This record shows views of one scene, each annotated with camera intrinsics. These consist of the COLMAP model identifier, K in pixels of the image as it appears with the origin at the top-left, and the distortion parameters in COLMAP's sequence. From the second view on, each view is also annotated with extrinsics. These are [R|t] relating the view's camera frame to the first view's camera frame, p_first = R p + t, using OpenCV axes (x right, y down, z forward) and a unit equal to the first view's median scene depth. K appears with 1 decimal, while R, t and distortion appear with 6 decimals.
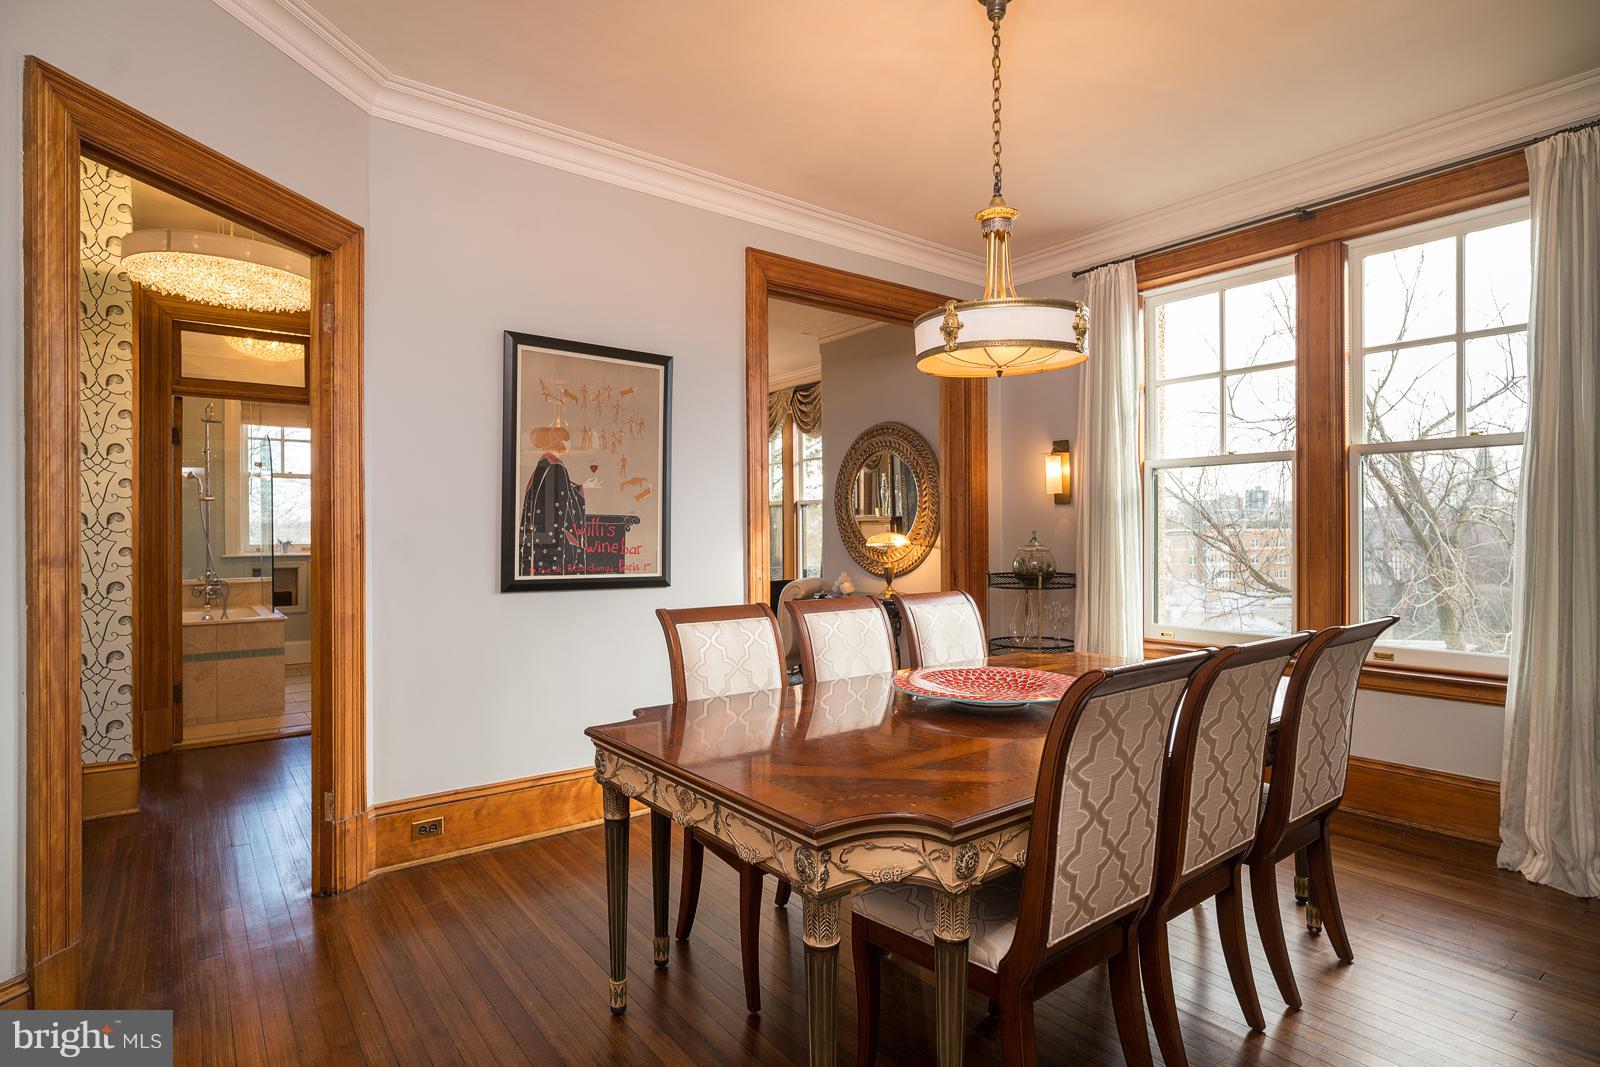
lens RADIAL K [[832.5, 0, 797.2], [0, 832.5, 530.7], [0, 0, 1]] dist [0.000467, 0.001064]
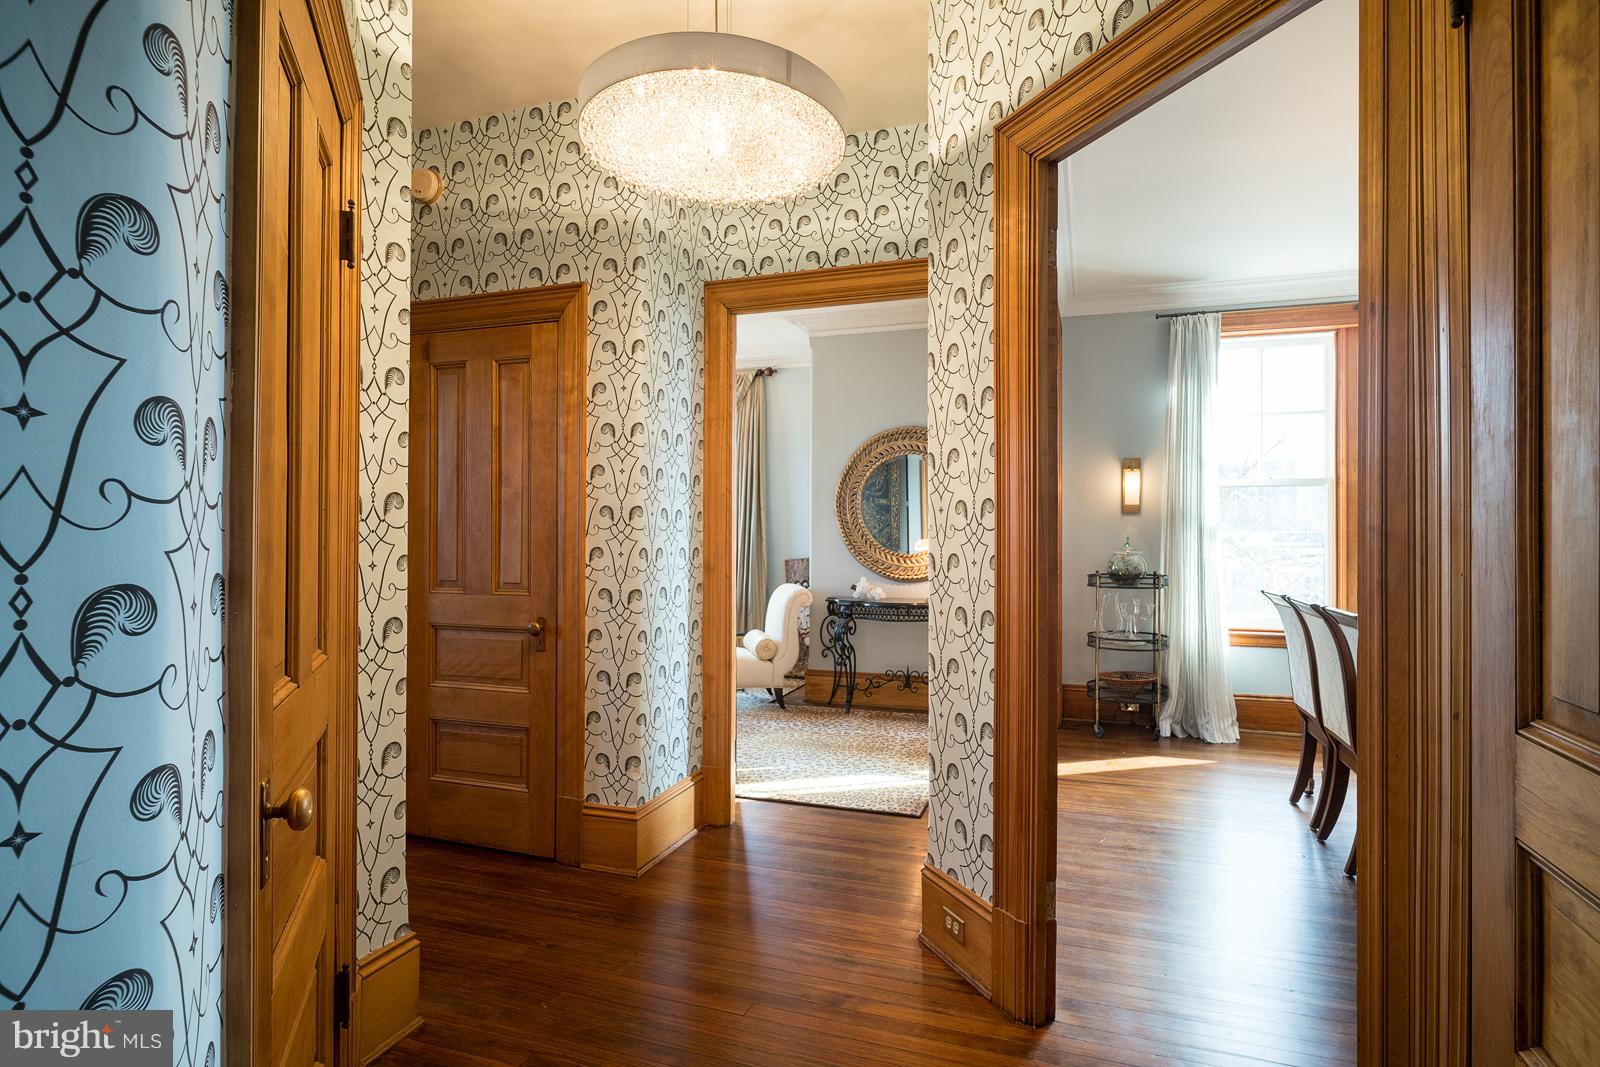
lens RADIAL K [[832.5, 0, 797.2], [0, 832.5, 530.7], [0, 0, 1]] dist [0.000467, 0.001064]
pose [[0.824652, 0.005992, 0.565609, -0.945717], [-0.006732, 0.999977, -0.000779, -0.005915], [-0.565601, -0.003165, 0.824673, 0.420991]]
